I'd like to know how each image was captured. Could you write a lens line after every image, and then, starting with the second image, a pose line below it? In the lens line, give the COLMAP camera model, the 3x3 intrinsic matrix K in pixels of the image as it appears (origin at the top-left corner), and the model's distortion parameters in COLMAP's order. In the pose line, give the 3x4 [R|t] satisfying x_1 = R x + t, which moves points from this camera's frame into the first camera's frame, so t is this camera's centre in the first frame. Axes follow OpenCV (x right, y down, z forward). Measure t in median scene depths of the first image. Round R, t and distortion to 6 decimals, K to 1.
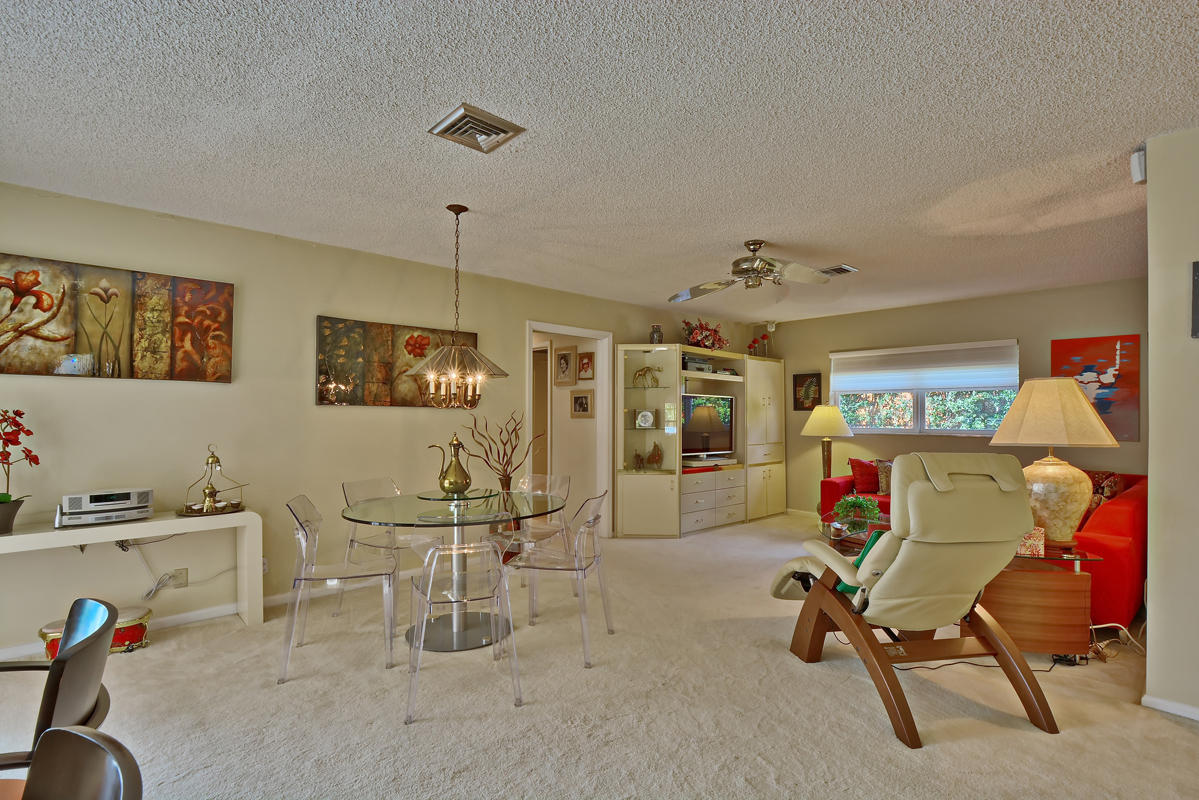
lens RADIAL K [[572.3, 0, 602.8], [0, 572.3, 402.5], [0, 0, 1]] dist [-0.005063, -0.003356]
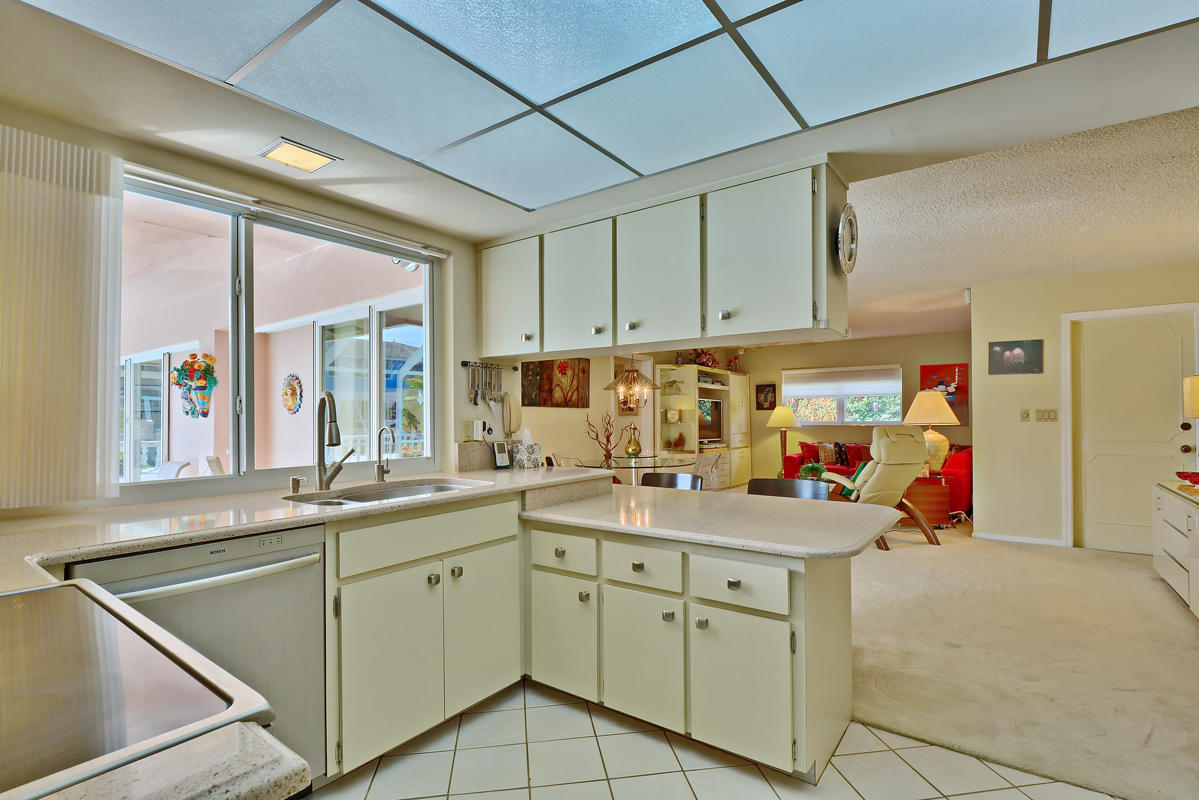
lens RADIAL K [[572.3, 0, 597.7], [0, 572.3, 400.6], [0, 0, 1]] dist [-0.005063, -0.003356]
pose [[0.983252, -0.001988, 0.182242, -0.425080], [0.003931, 0.999939, -0.010302, 0.004477], [-0.182211, 0.010846, 0.983200, -0.444718]]
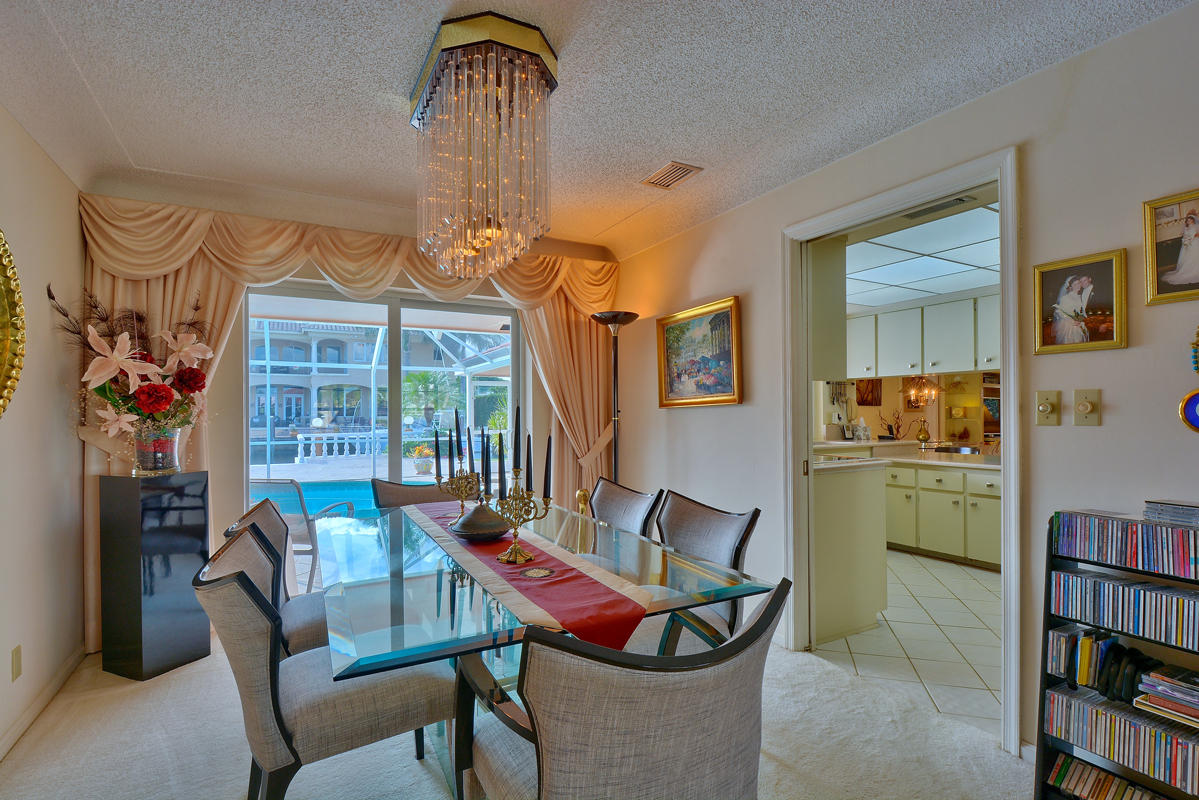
lens RADIAL K [[572.3, 0, 591.7], [0, 572.3, 403.8], [0, 0, 1]] dist [-0.005063, -0.003356]
pose [[0.967492, -0.006161, -0.252828, -0.612734], [0.005827, 0.999981, -0.002071, 0.000172], [0.252836, 0.000530, 0.967509, -1.020187]]
